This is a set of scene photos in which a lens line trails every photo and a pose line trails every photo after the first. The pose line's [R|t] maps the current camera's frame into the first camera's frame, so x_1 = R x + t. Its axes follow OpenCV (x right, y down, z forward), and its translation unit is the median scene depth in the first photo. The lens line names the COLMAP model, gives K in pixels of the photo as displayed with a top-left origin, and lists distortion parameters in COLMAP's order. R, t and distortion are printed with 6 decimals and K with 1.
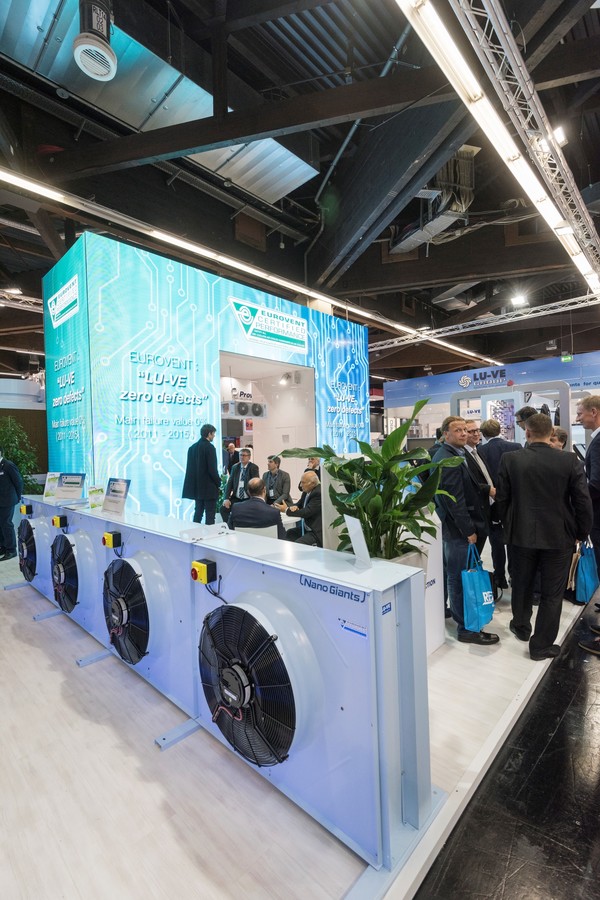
lens RADIAL K [[402.6, 0, 298.9], [0, 402.6, 450.7], [0, 0, 1]] dist [0.027083, -0.012673]
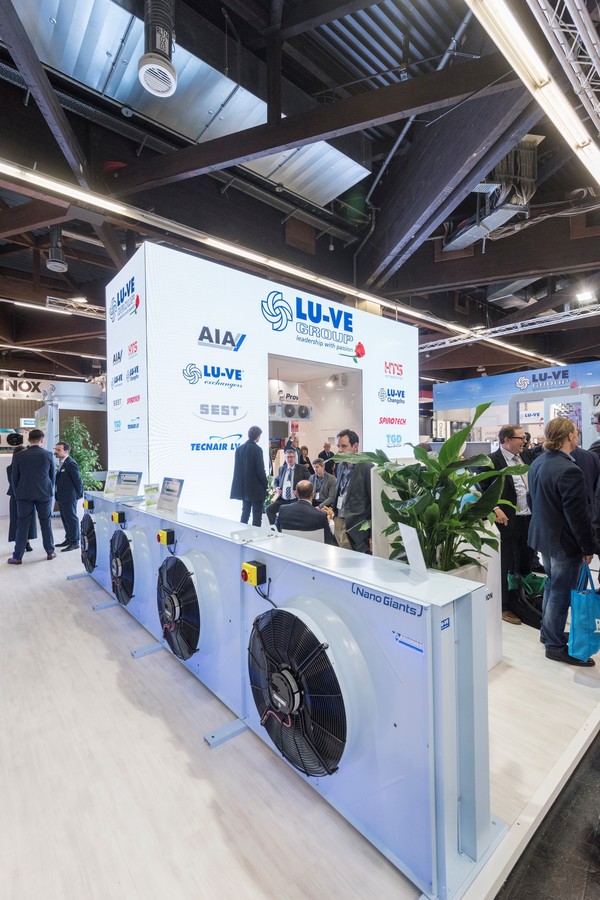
lens RADIAL K [[402.6, 0, 298.9], [0, 402.6, 450.7], [0, 0, 1]] dist [0.027083, -0.012673]
pose [[0.993838, 0.016911, -0.109543, -0.004114], [-0.017427, 0.999841, -0.003753, -0.001050], [0.109462, 0.005639, 0.993975, 0.002498]]
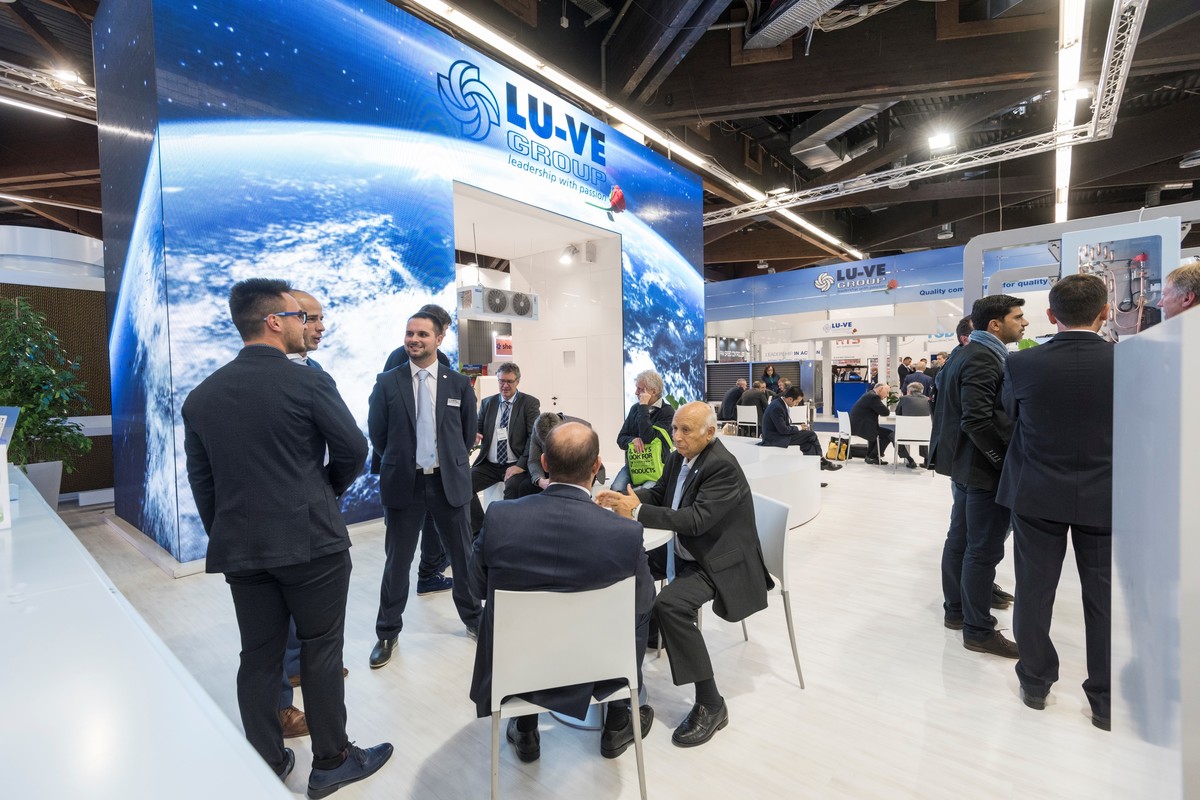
lens RADIAL K [[536.8, 0, 601.5], [0, 536.8, 398.2], [0, 0, 1]] dist [0.027083, -0.012673]
pose [[0.997817, 0.003916, 0.065930, -0.041483], [-0.005216, 0.999795, 0.019563, 0.015673], [-0.065840, -0.019864, 0.997632, 0.232800]]
